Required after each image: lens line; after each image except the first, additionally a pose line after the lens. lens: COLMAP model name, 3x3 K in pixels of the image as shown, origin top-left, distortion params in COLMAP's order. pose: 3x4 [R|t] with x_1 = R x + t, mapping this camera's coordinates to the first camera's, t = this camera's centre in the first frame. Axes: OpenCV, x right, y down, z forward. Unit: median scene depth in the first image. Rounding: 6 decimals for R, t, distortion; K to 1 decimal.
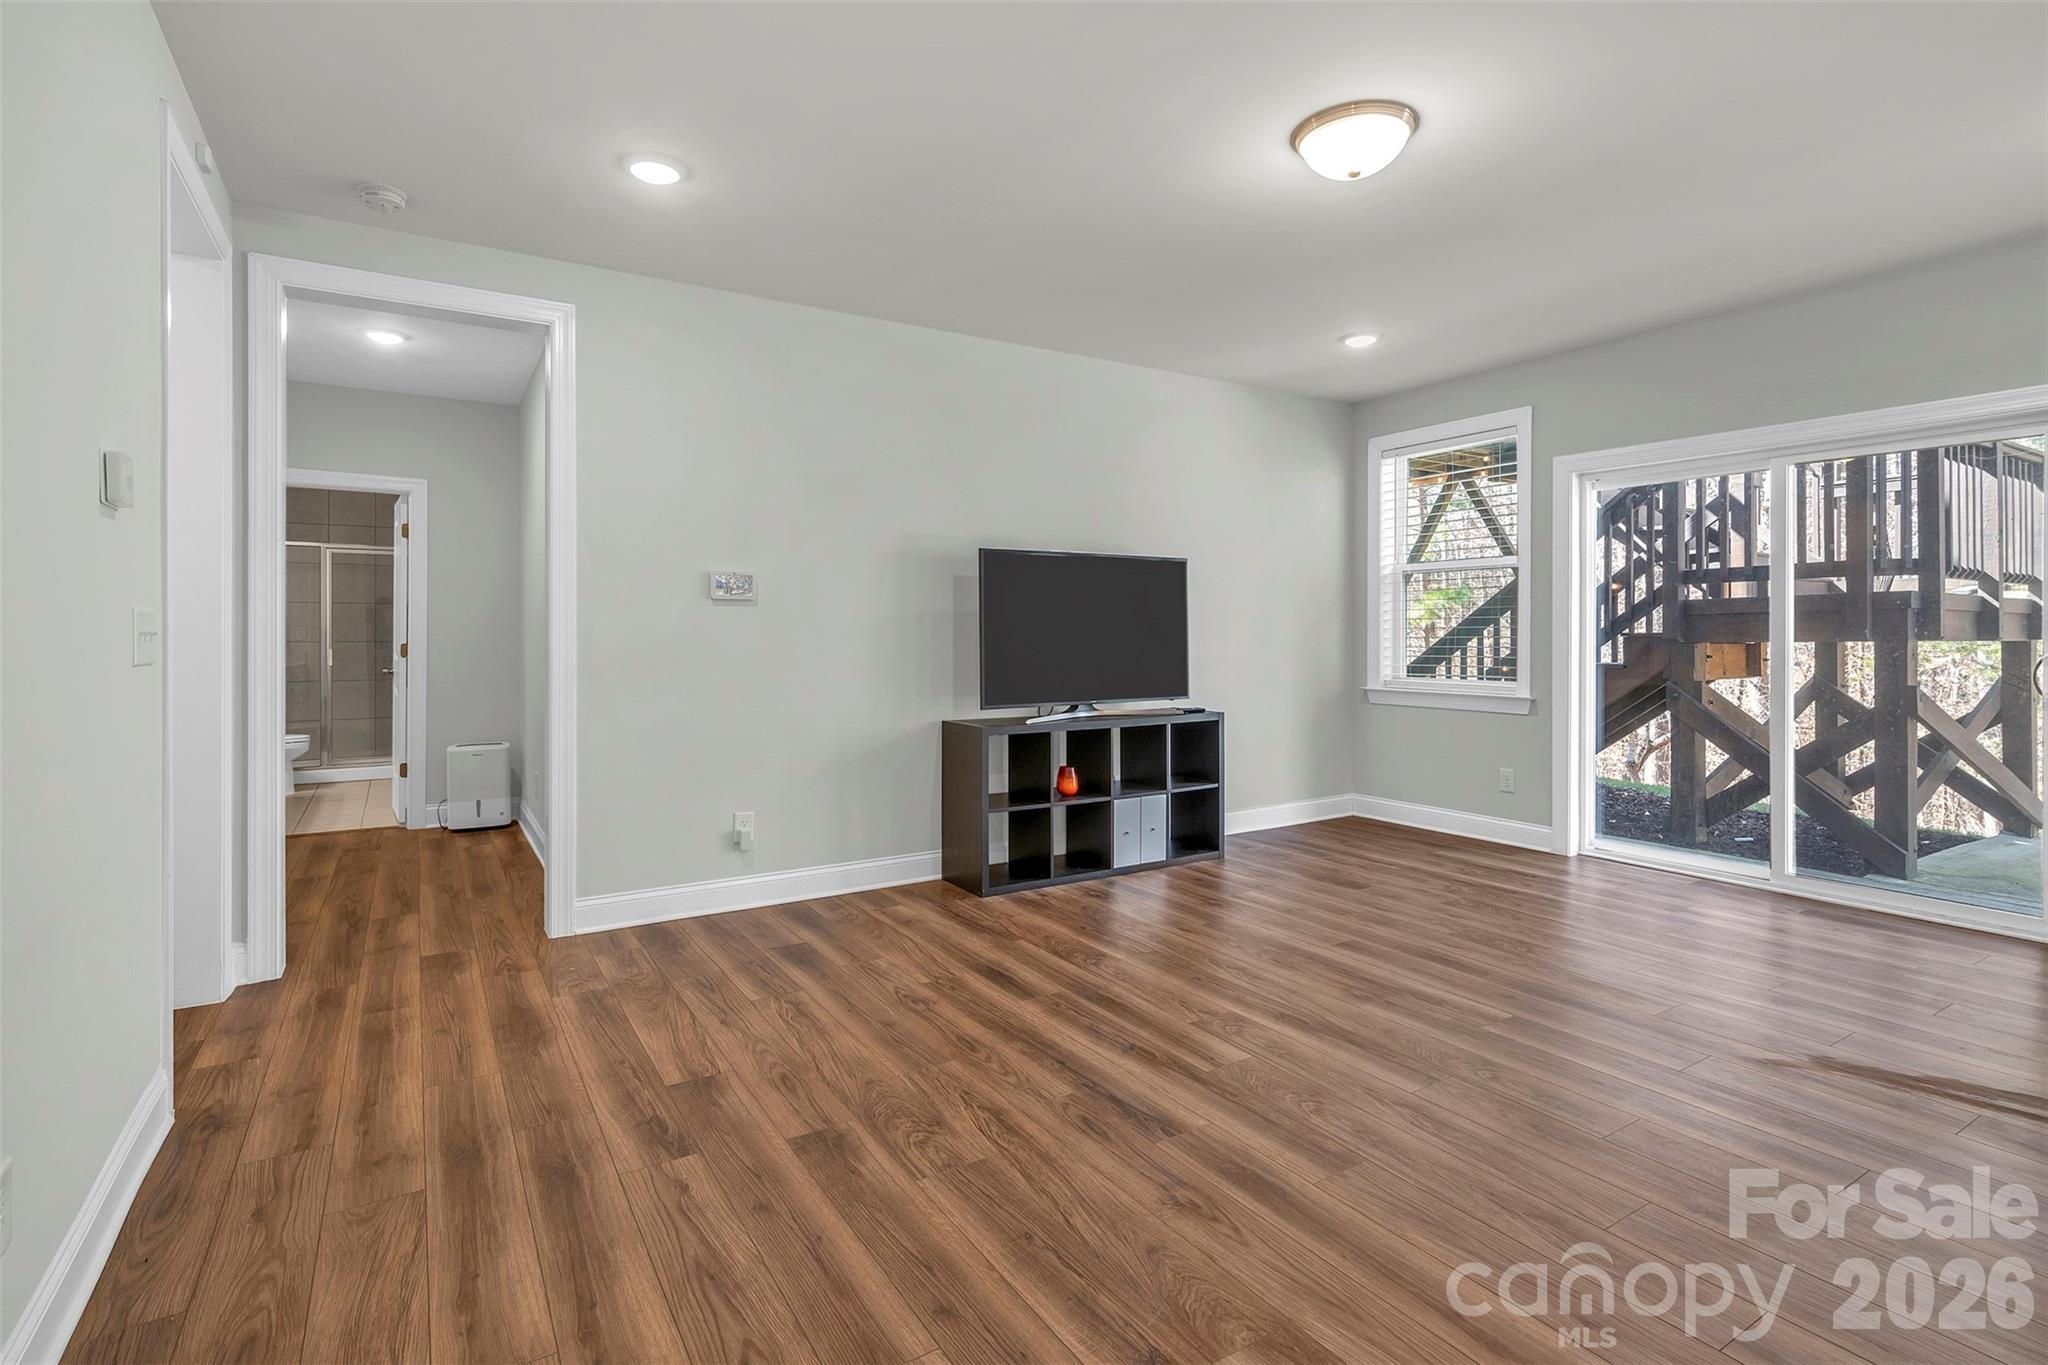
lens RADIAL K [[985.8, 0, 999.6], [0, 985.8, 631.6], [0, 0, 1]] dist [-0.000079, -0.000312]
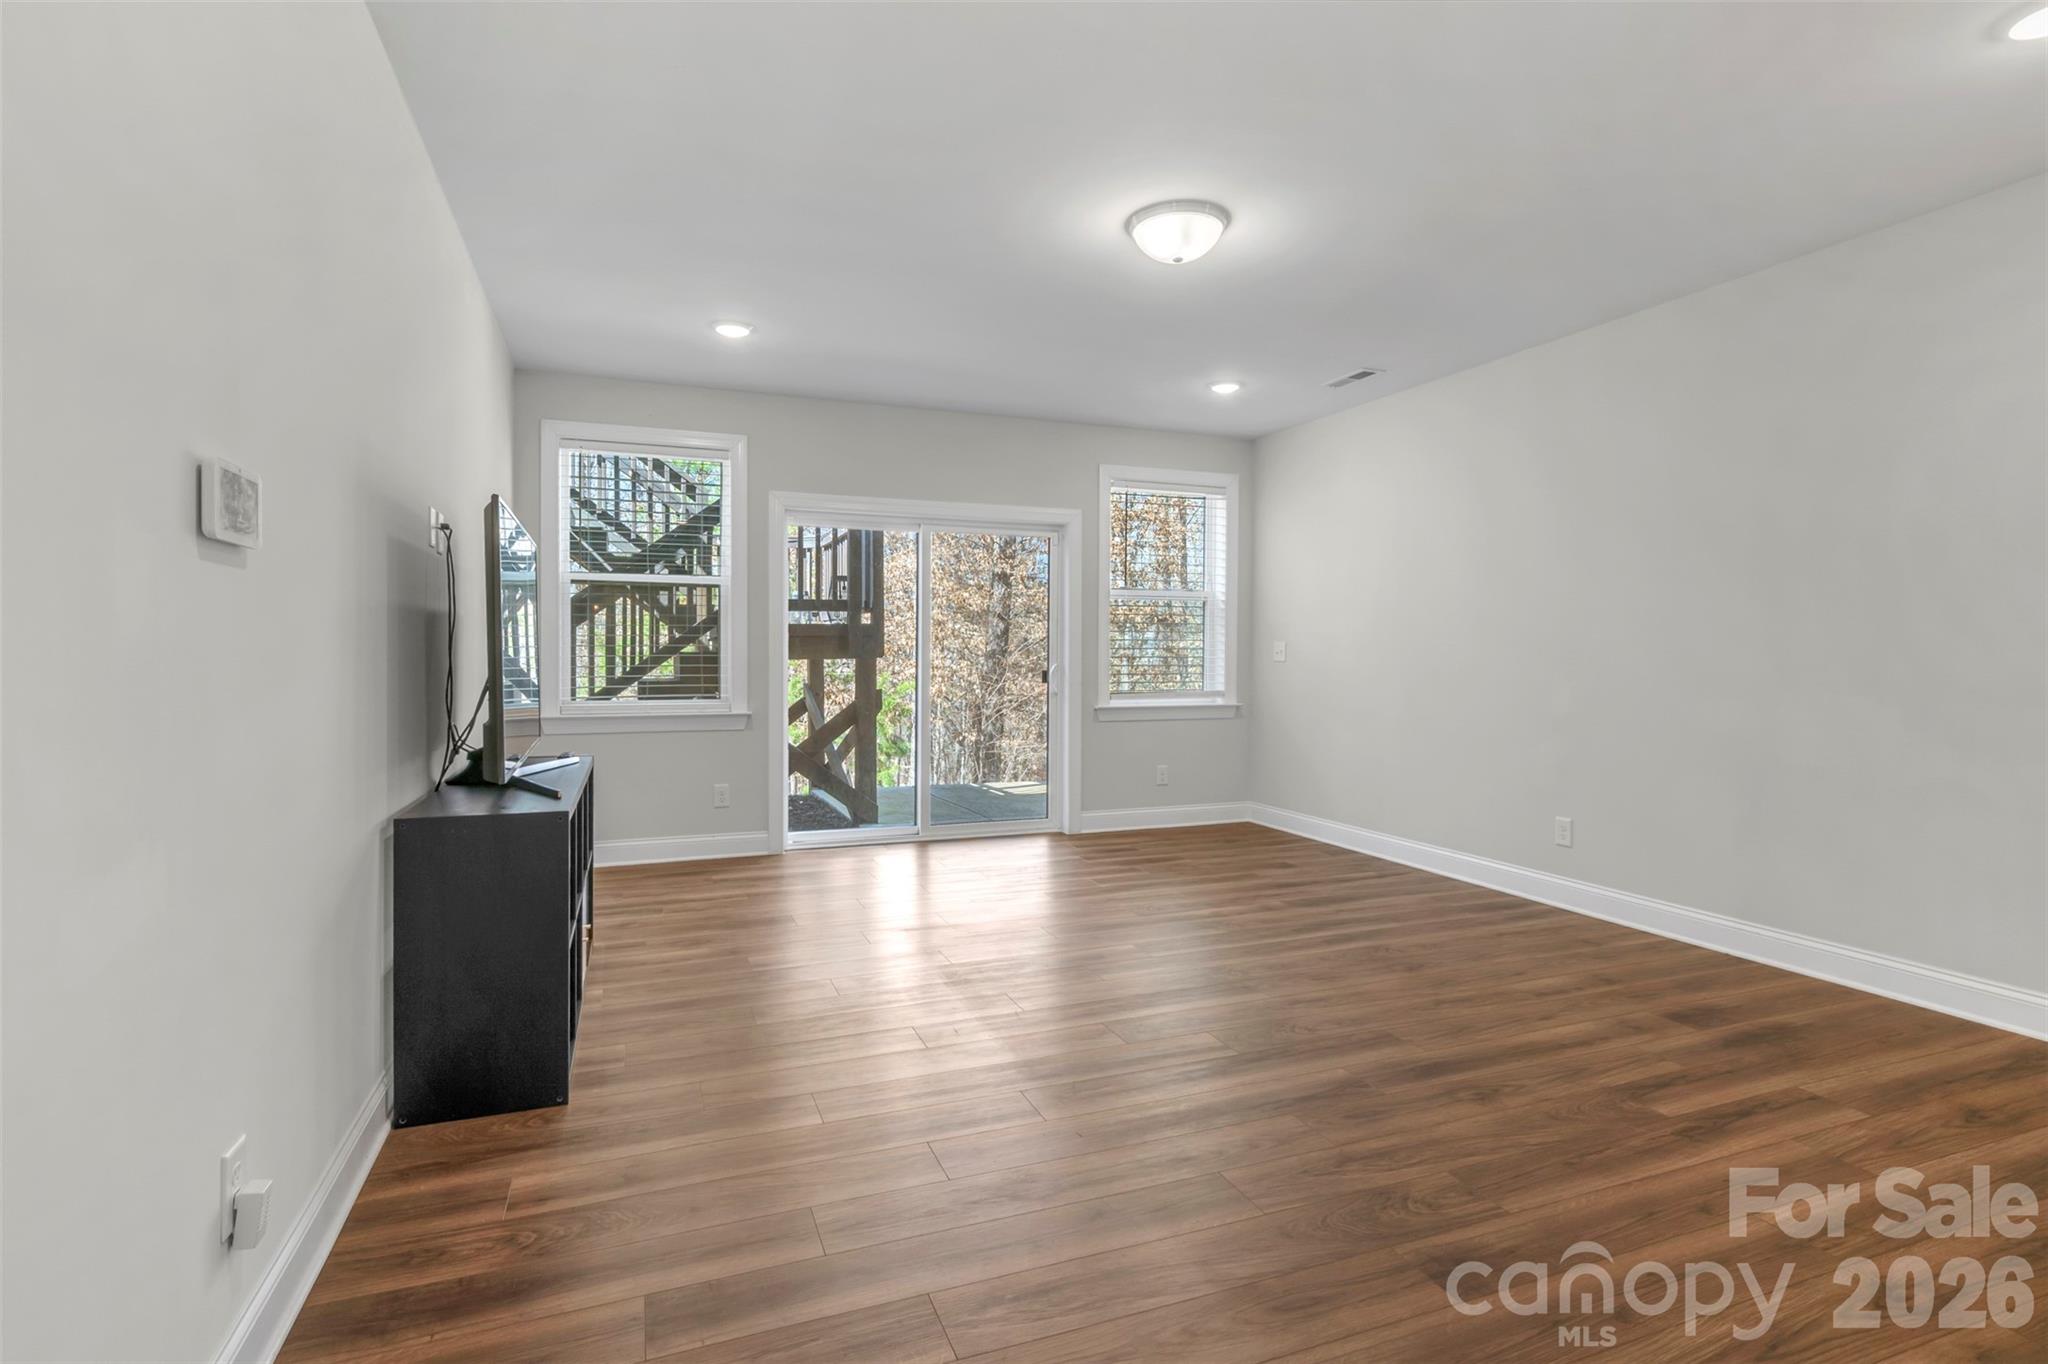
lens RADIAL K [[985.8, 0, 1019.2], [0, 985.8, 673.5], [0, 0, 1]] dist [-0.000079, -0.000312]
pose [[0.167807, -0.017388, 0.985666, -0.975167], [-0.005397, 0.999813, 0.018556, 0.006629], [-0.985805, -0.008434, 0.167682, 1.150996]]
